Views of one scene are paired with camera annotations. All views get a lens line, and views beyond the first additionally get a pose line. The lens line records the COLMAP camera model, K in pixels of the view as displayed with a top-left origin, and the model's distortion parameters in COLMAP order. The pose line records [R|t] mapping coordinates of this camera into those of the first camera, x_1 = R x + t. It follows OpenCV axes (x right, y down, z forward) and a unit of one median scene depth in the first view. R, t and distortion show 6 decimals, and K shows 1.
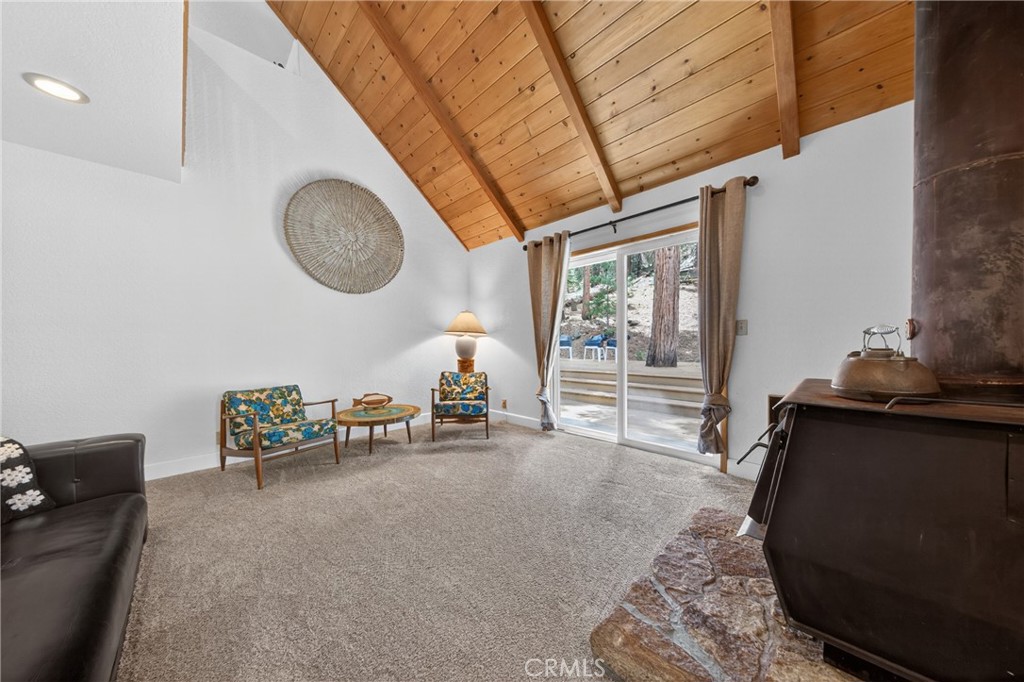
lens RADIAL K [[328.6, 0, 508.6], [0, 328.6, 353.4], [0, 0, 1]] dist [0.001857, -0.000015]
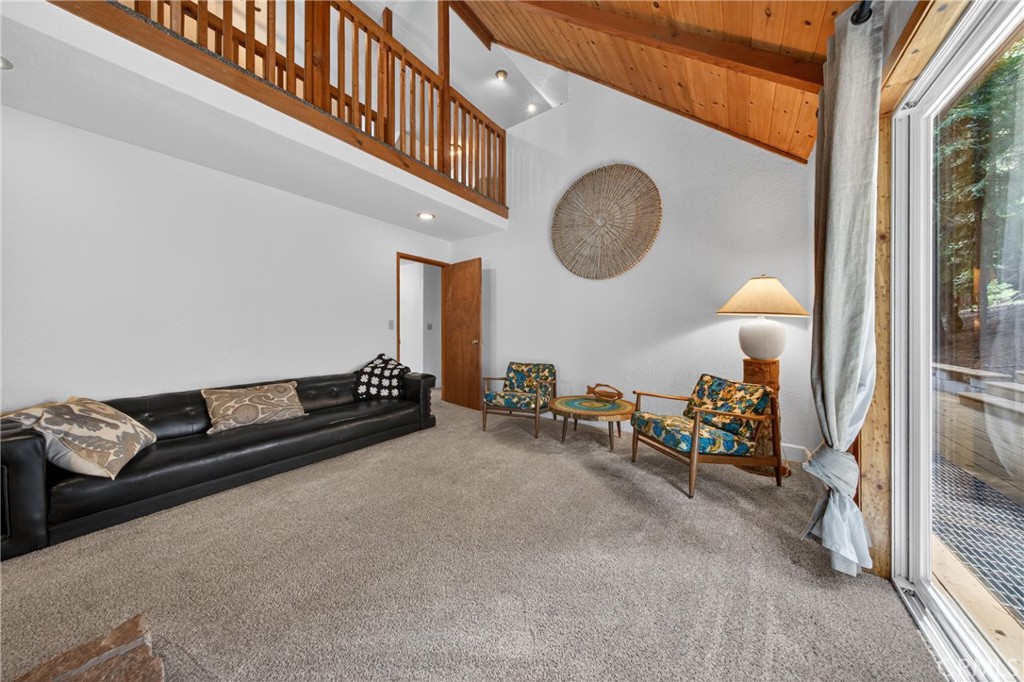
lens RADIAL K [[328.6, 0, 512.3], [0, 328.6, 333.5], [0, 0, 1]] dist [0.001857, -0.000015]
pose [[0.169972, 0.027922, -0.985053, 0.521900], [-0.034030, 0.999169, 0.022450, -0.039501], [0.984861, 0.029705, 0.170781, 0.675460]]
